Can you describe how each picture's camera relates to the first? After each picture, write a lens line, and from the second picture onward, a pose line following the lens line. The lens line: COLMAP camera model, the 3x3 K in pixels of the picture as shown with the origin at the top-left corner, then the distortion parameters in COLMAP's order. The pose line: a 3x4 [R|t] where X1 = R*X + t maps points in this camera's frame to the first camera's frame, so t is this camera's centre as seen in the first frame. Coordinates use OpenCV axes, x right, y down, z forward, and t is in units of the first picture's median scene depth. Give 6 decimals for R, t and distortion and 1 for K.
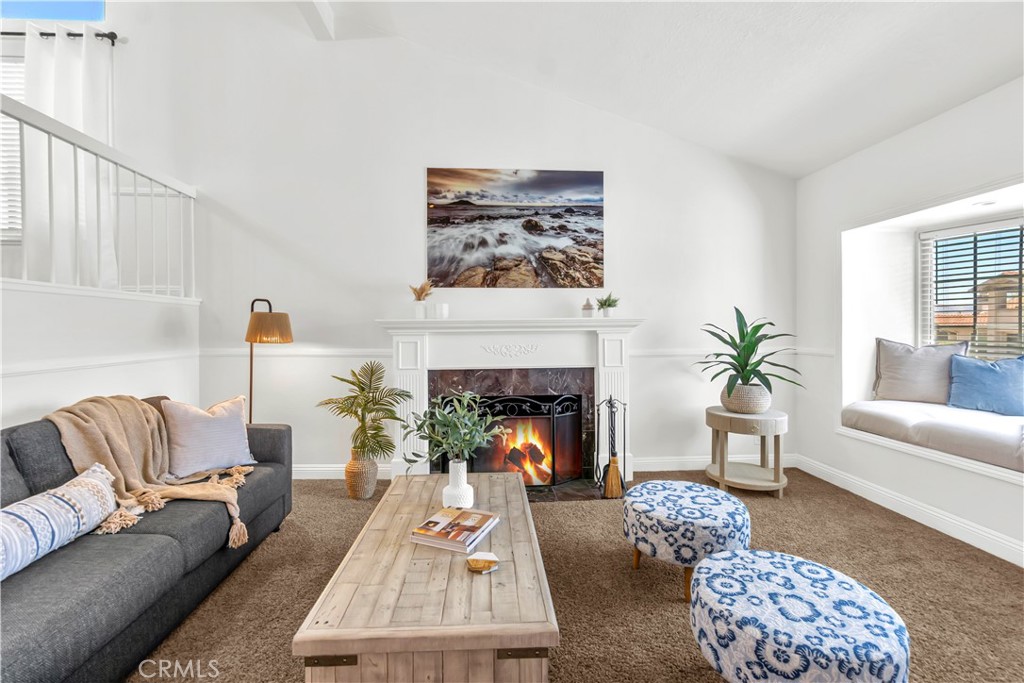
lens RADIAL K [[445.8, 0, 509.2], [0, 445.8, 340.4], [0, 0, 1]] dist [-0.006286, -0.000099]
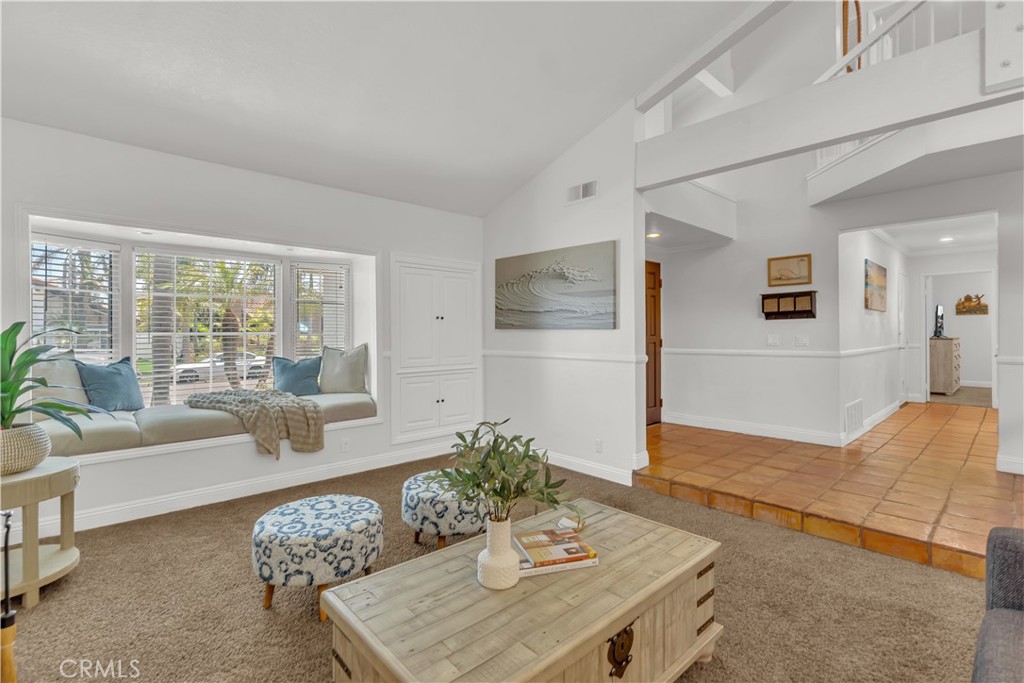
lens RADIAL K [[468.7, 0, 507.8], [0, 468.7, 332.6], [0, 0, 1]] dist [-0.003009, 0.000029]
pose [[-0.645493, 0.008244, 0.763722, -0.658399], [0.019929, 0.999783, 0.006051, -0.036597], [-0.763506, 0.019126, -0.645517, 1.360809]]
